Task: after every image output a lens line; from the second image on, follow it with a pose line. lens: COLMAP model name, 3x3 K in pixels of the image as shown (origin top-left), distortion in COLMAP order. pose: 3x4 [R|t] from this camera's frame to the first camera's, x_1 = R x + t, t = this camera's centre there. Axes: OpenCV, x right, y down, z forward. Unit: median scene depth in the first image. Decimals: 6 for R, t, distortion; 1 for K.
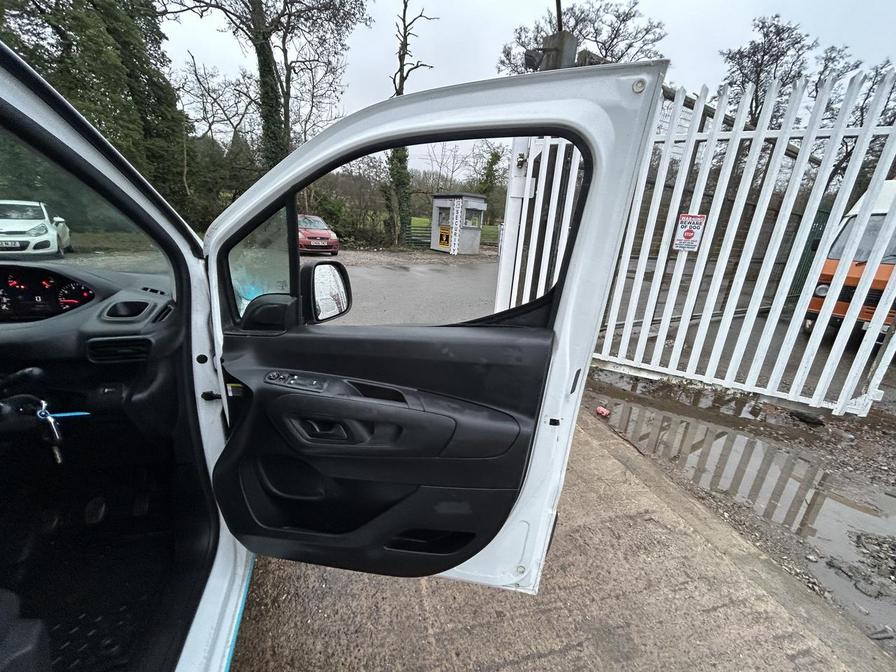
lens RADIAL K [[363.0, 0, 449.7], [0, 363.0, 336.1], [0, 0, 1]] dist [0.000138, -0.000373]
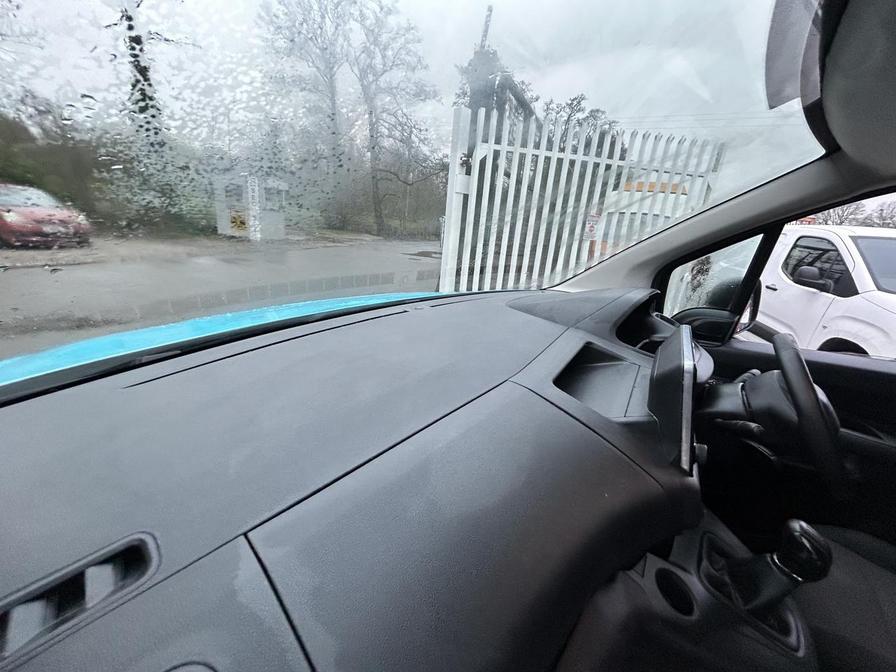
lens RADIAL K [[363.0, 0, 453.2], [0, 363.0, 335.8], [0, 0, 1]] dist [0.000138, -0.000373]
pose [[0.817573, -0.165000, 0.551679, -0.116973], [0.139453, 0.986282, 0.088319, -0.012447], [-0.558684, 0.004726, 0.829367, 0.022946]]
